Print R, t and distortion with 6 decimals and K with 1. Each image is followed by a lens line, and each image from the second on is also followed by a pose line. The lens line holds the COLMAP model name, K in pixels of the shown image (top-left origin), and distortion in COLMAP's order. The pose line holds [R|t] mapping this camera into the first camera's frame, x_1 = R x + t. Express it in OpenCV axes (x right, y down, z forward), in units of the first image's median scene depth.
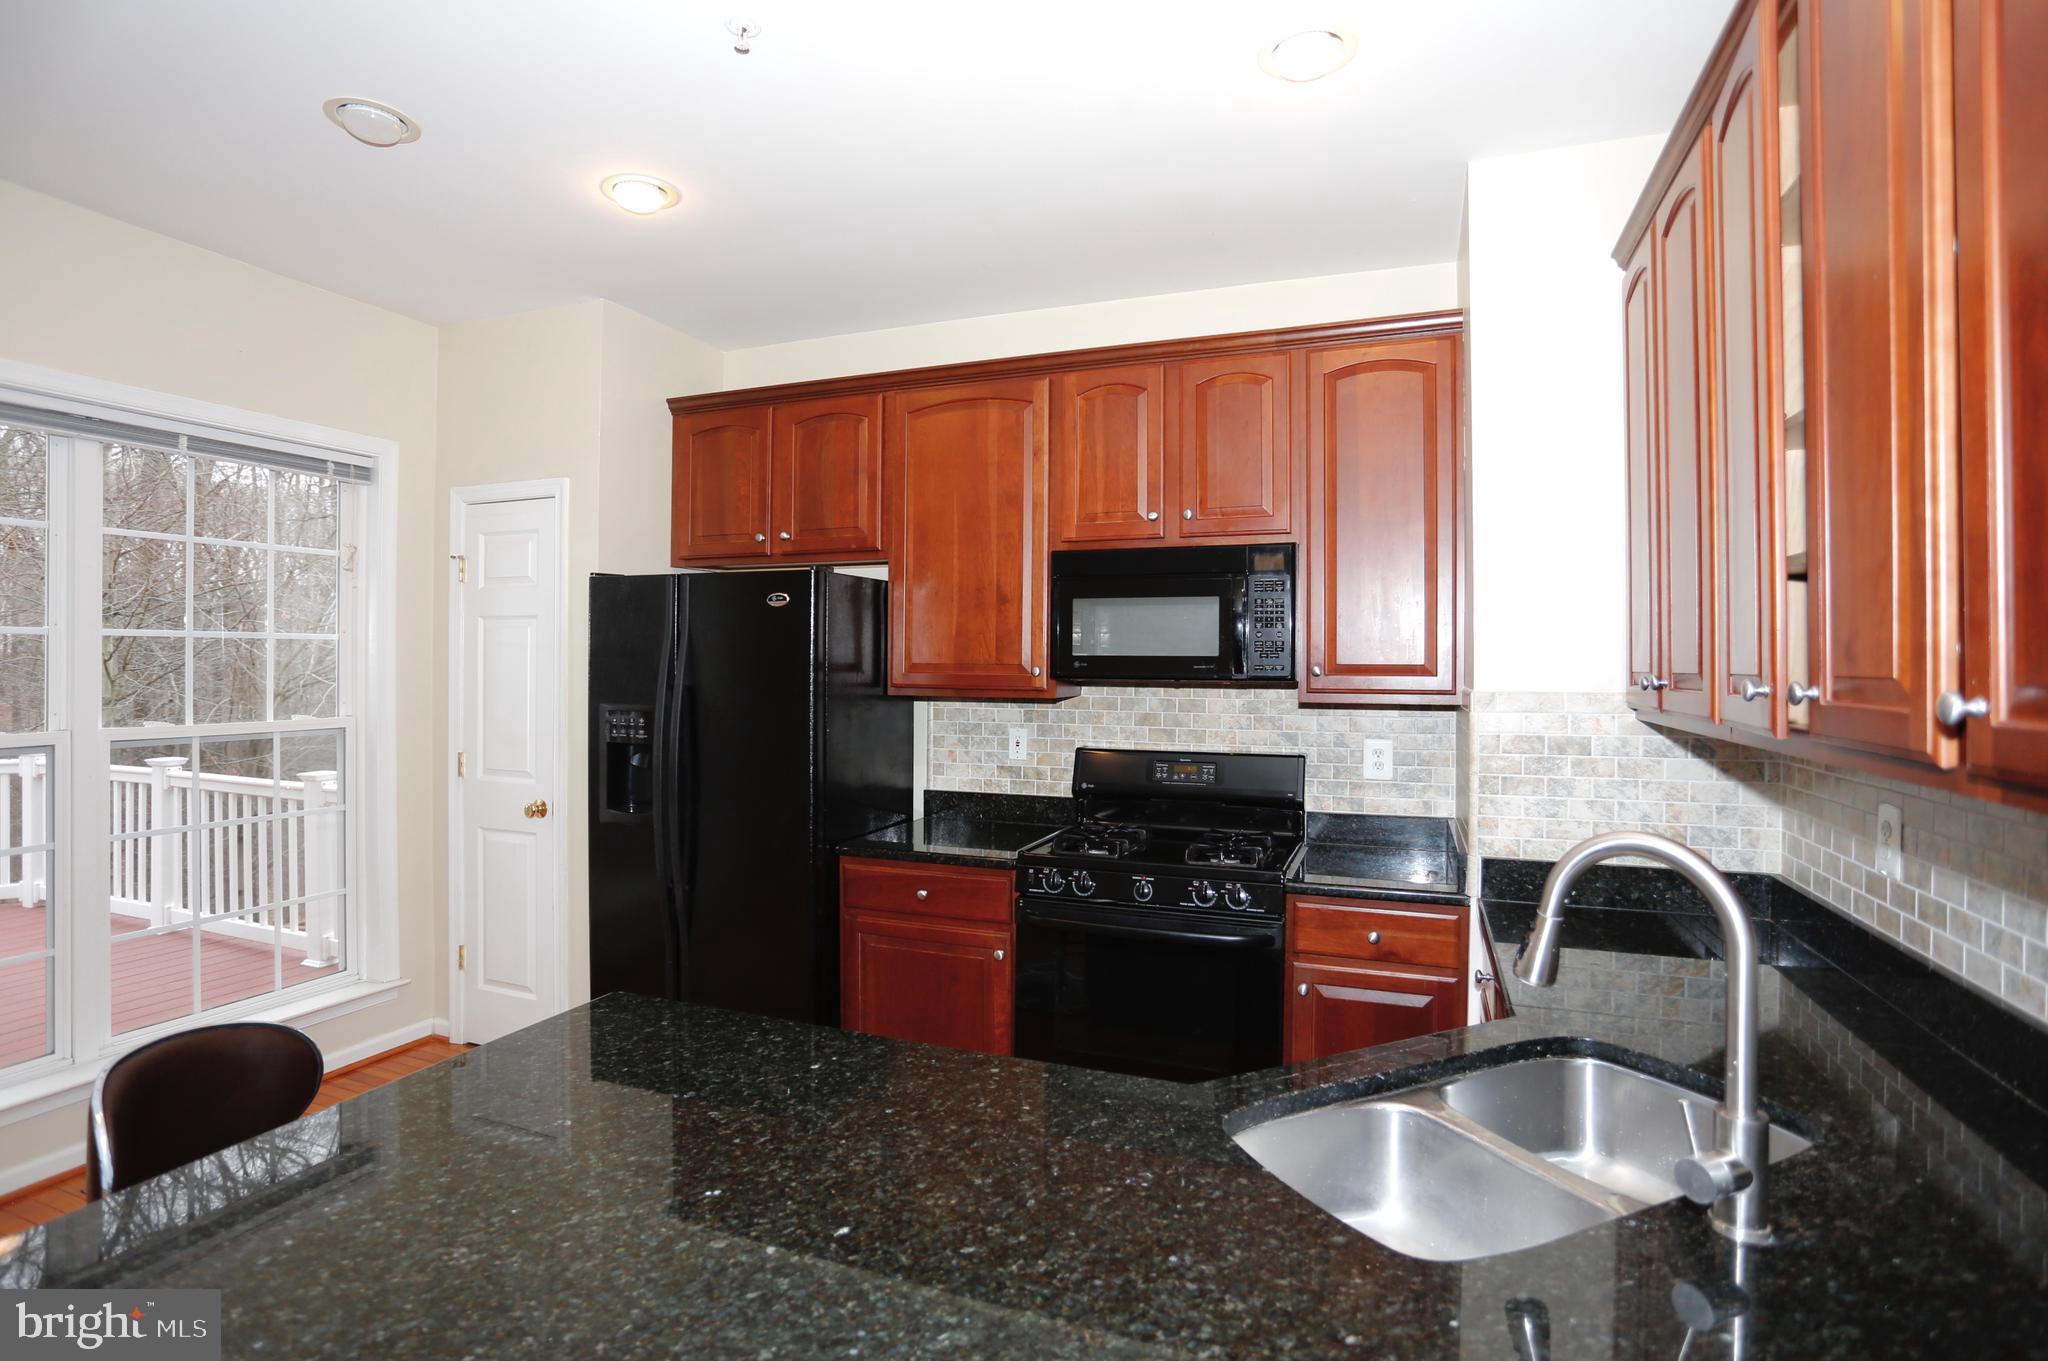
lens RADIAL K [[1010.4, 0, 1006.1], [0, 1010.4, 663.1], [0, 0, 1]] dist [-0.081287, 0.037135]
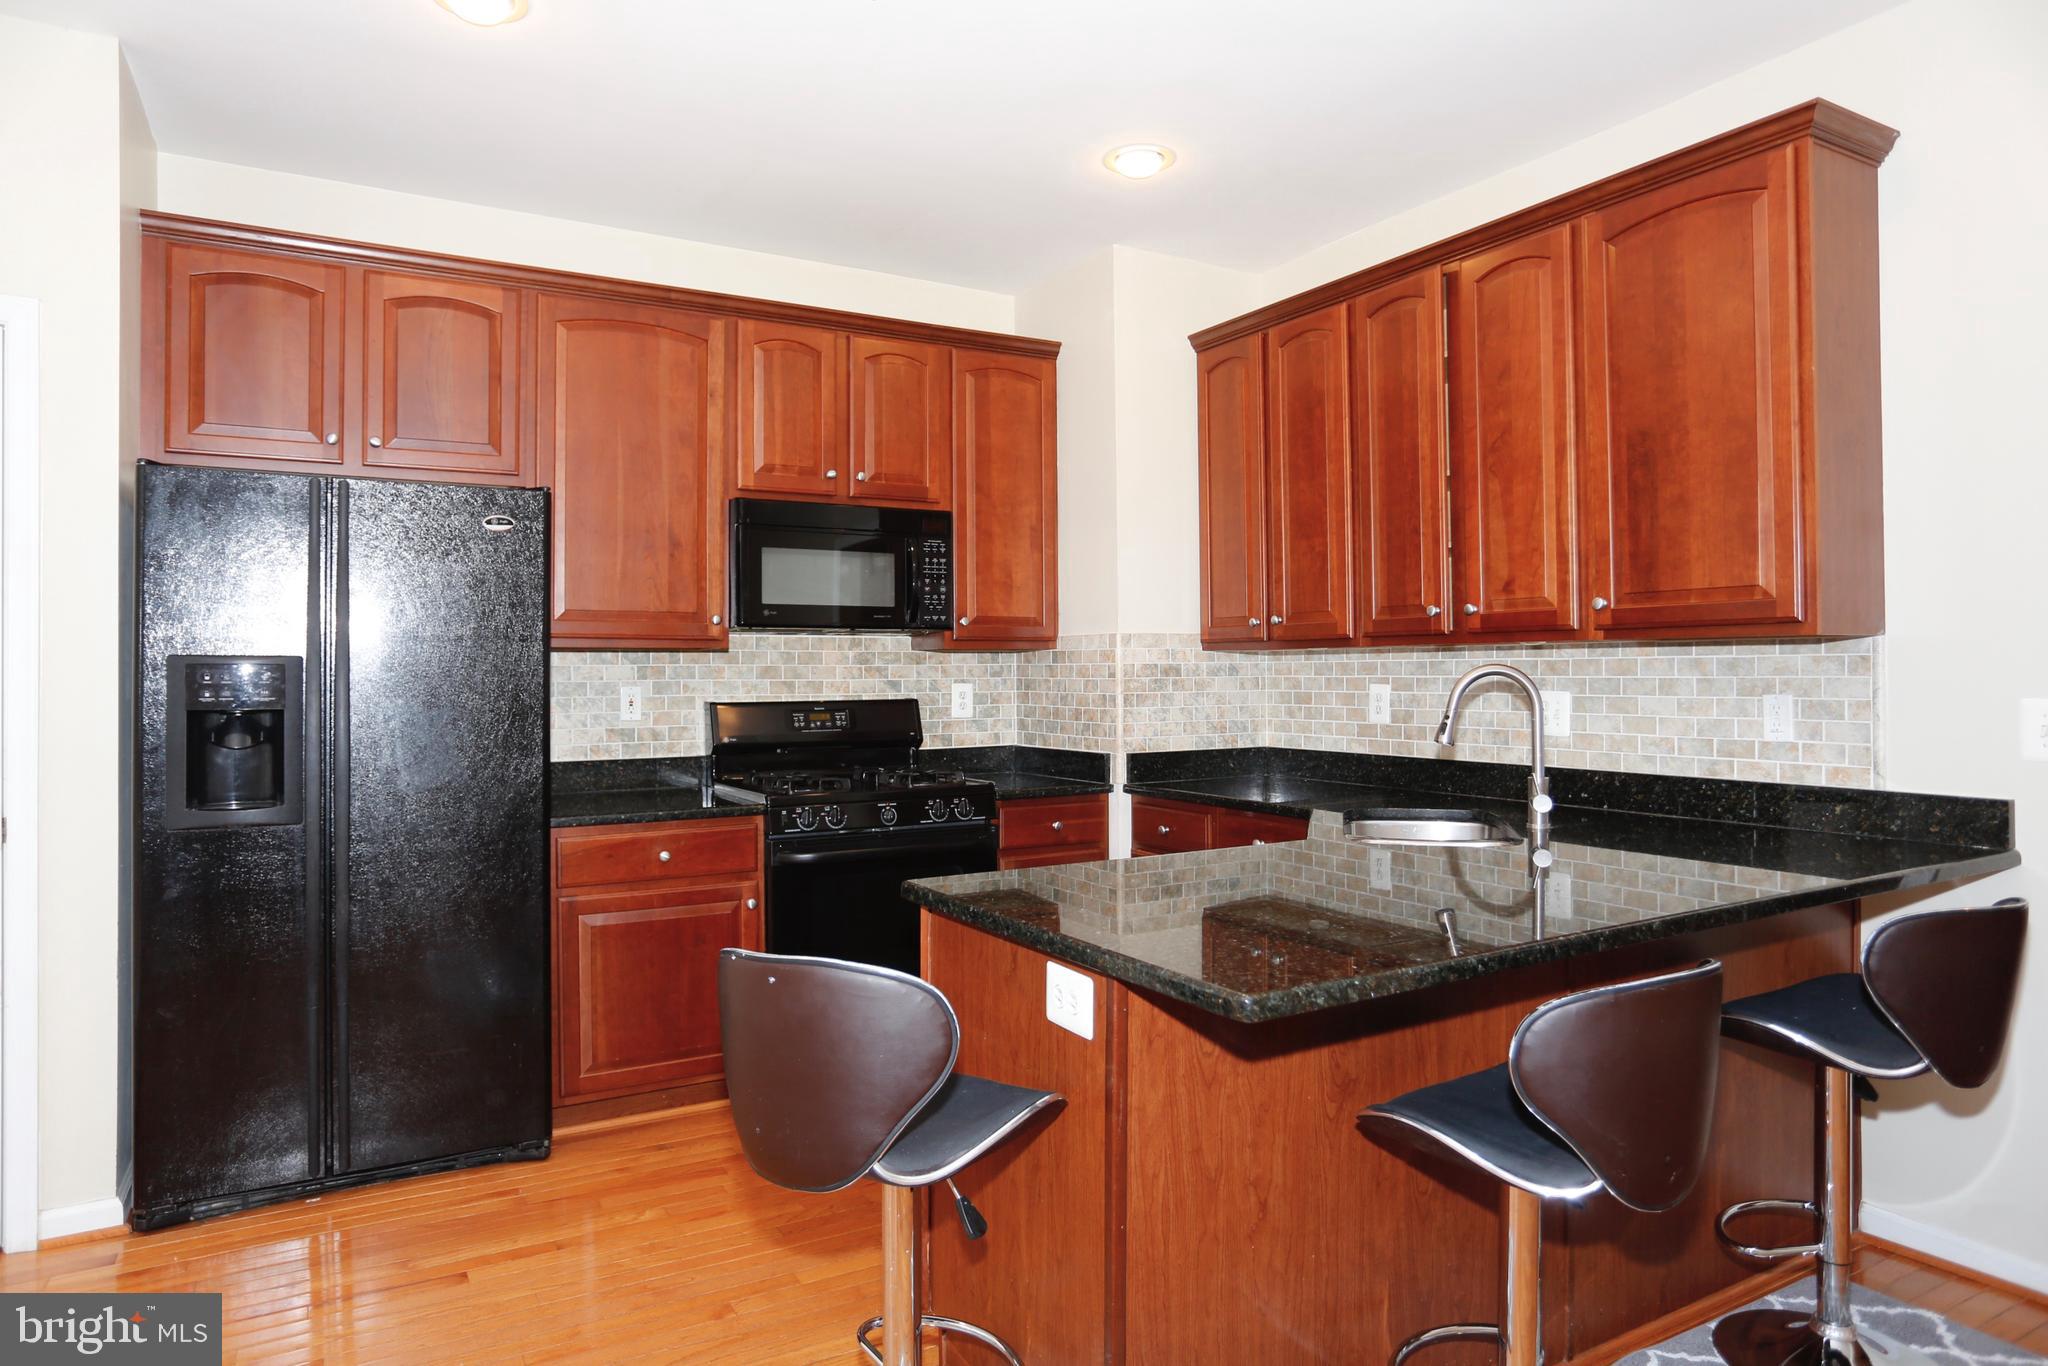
lens RADIAL K [[1234.7, 0, 1000.8], [0, 1234.7, 662.6], [0, 0, 1]] dist [-0.067055, 0.052741]
pose [[0.625455, -0.002193, 0.780257, -0.704007], [0.008935, 0.999951, -0.004352, 0.055583], [-0.780209, 0.009693, 0.625444, 0.049228]]
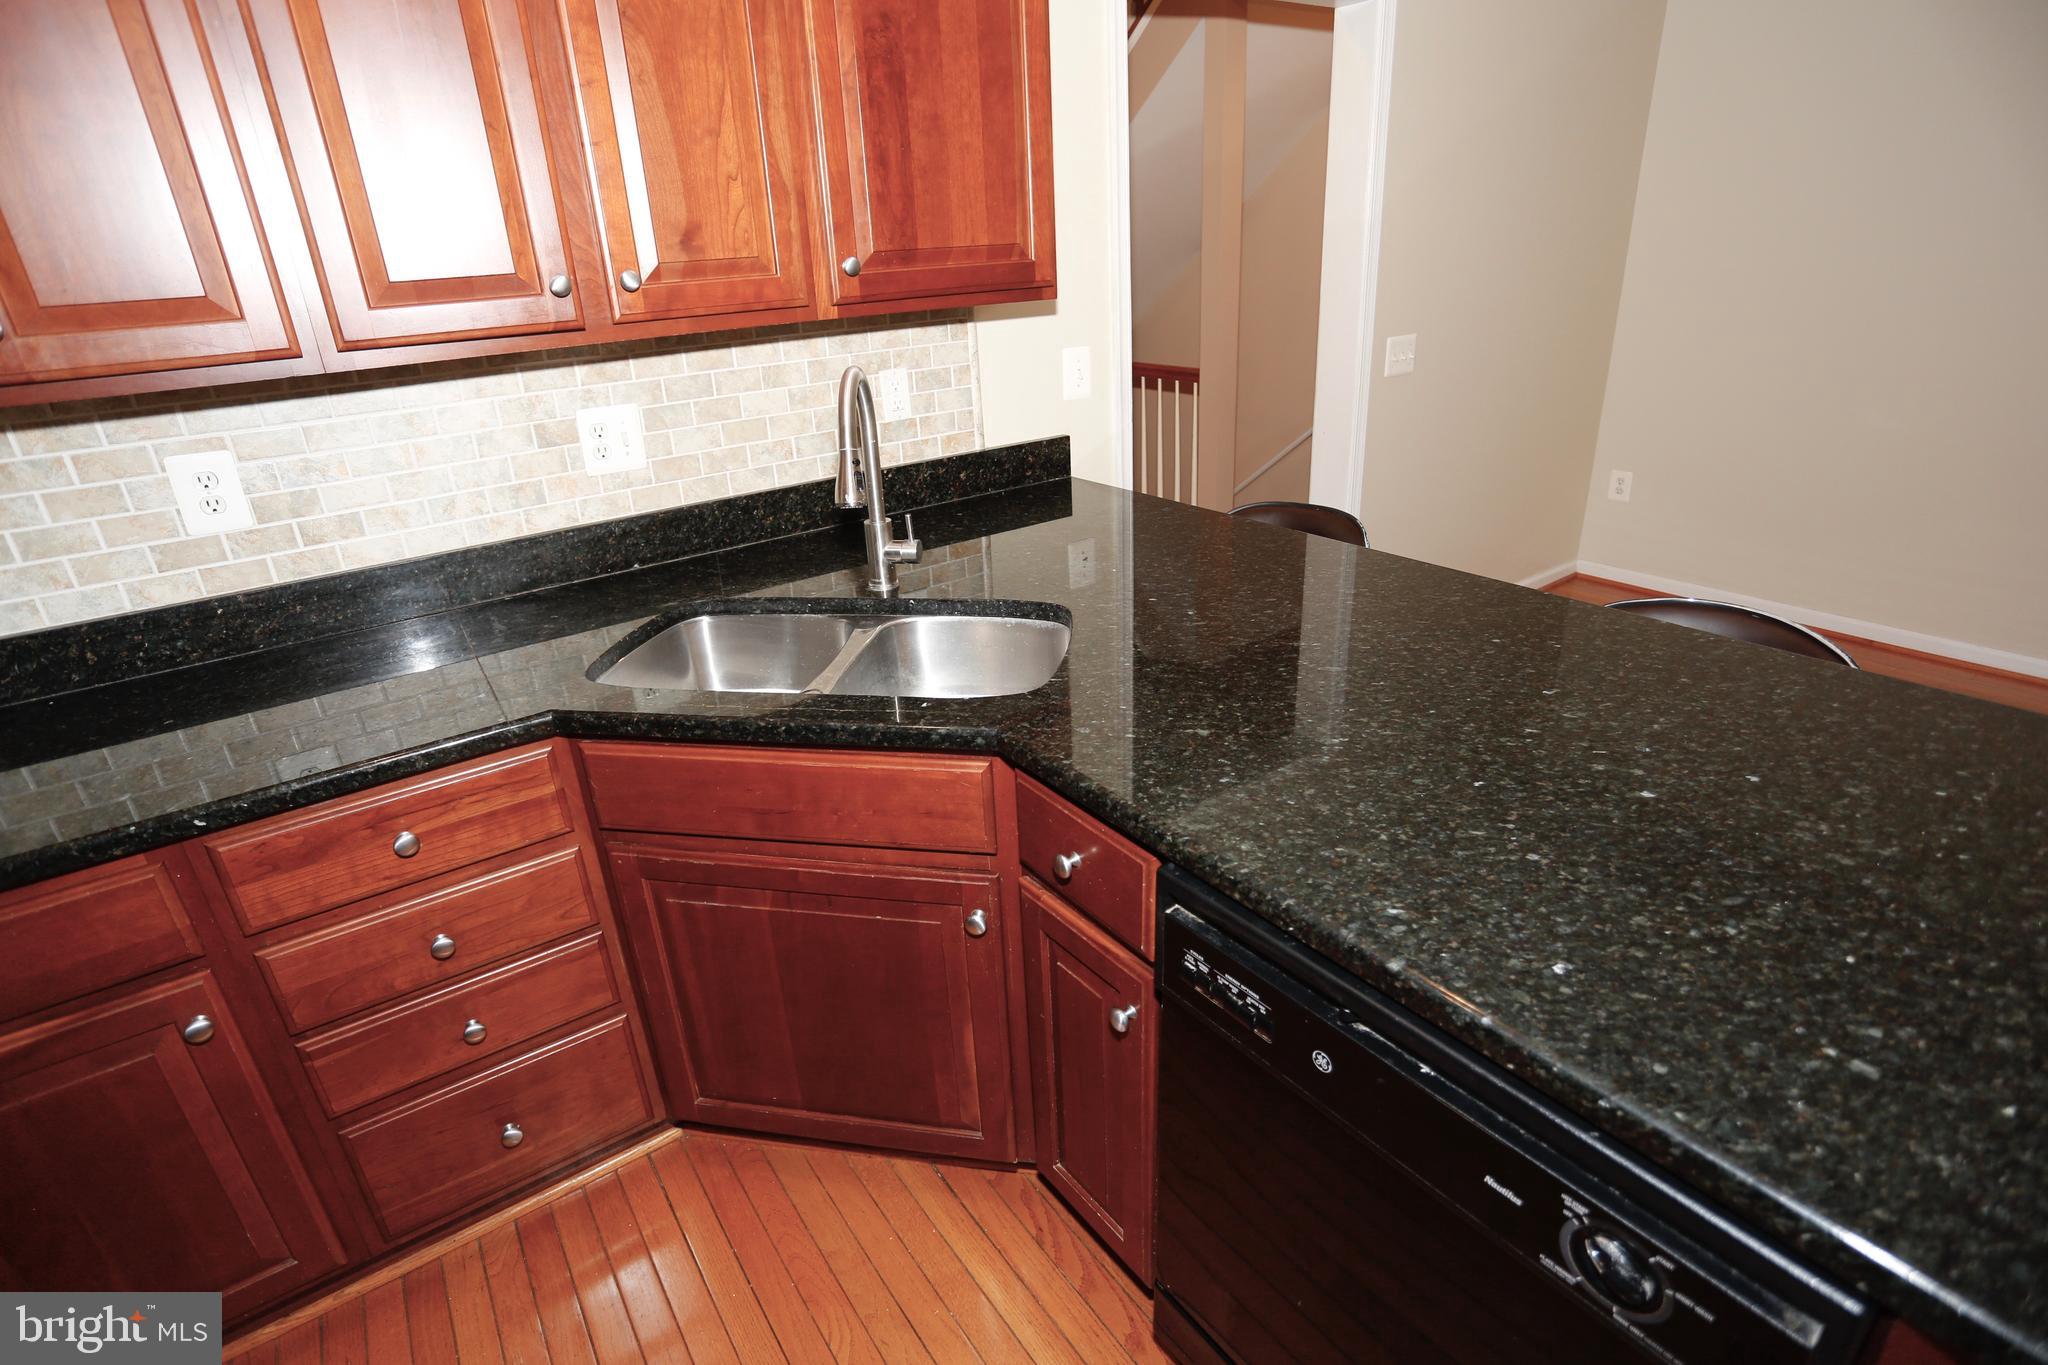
lens RADIAL K [[1003.1, 0, 1009.2], [0, 1003.1, 665.0], [0, 0, 1]] dist [-0.078811, 0.037865]
pose [[-0.835700, -0.180886, 0.518542, -0.116048], [0.045102, 0.918406, 0.393060, 0.003997], [-0.547331, 0.351867, -0.759354, 0.685728]]
